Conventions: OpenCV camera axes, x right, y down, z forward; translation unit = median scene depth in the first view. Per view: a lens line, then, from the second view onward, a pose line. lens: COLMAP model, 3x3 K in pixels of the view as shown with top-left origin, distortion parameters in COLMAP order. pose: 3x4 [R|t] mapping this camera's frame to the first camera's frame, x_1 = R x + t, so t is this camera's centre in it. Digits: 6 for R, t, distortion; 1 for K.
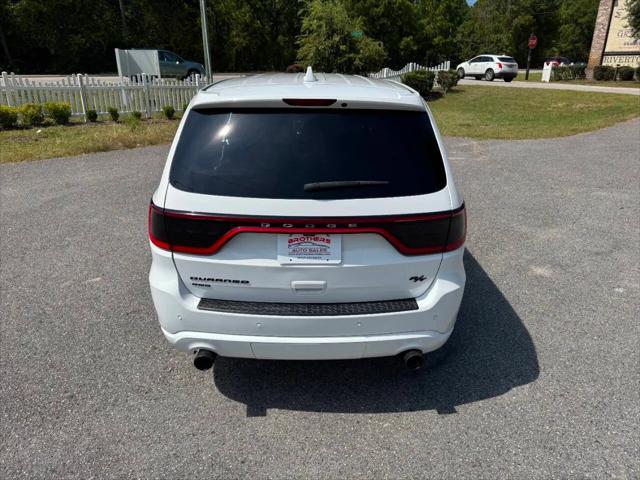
lens RADIAL K [[456.3, 0, 320.5], [0, 456.3, 234.9], [0, 0, 1]] dist [0.023353, -0.025153]
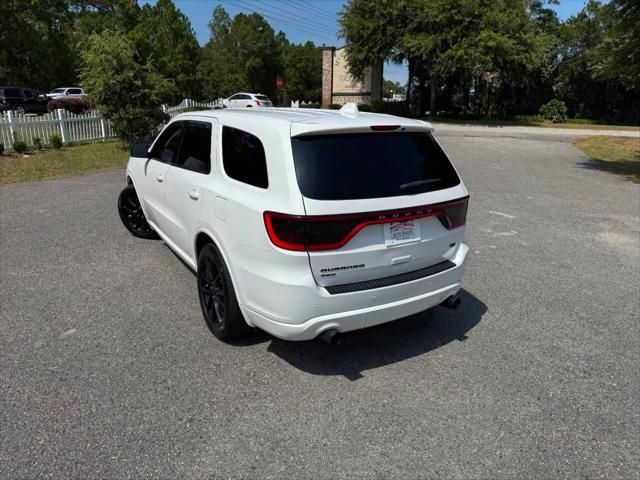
lens RADIAL K [[456.3, 0, 322.3], [0, 456.3, 233.2], [0, 0, 1]] dist [0.023353, -0.025153]
pose [[0.857934, -0.133844, 0.496020, -0.768789], [0.170522, 0.984922, -0.029172, 0.027380], [-0.484636, 0.109610, 0.867821, -0.064505]]
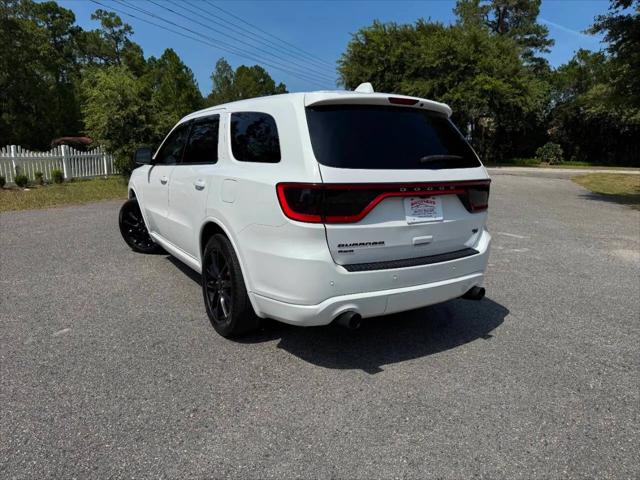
lens RADIAL K [[456.3, 0, 323.1], [0, 456.3, 239.2], [0, 0, 1]] dist [0.023353, -0.025153]
pose [[0.855533, -0.091201, 0.509653, -0.784854], [0.173577, 0.977919, -0.116381, 0.179212], [-0.487786, 0.188032, 0.852472, 0.044862]]
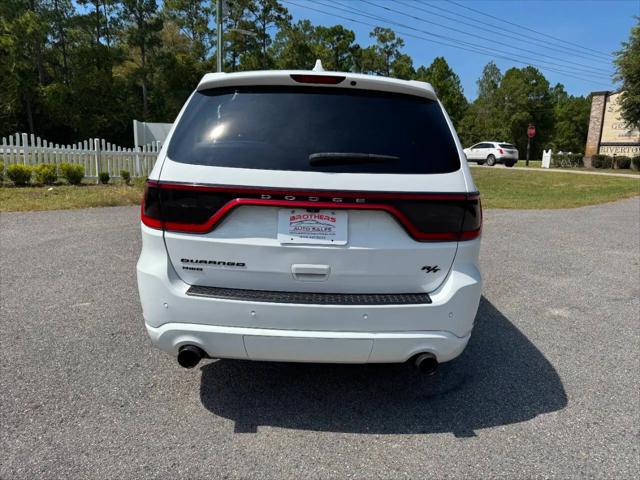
lens RADIAL K [[456.3, 0, 323.6], [0, 456.3, 237.9], [0, 0, 1]] dist [0.023353, -0.025153]
pose [[0.999586, 0.028175, -0.005898, 0.003101], [-0.028771, 0.984547, -0.172741, 0.176105], [0.000940, 0.172839, 0.984950, 0.081983]]
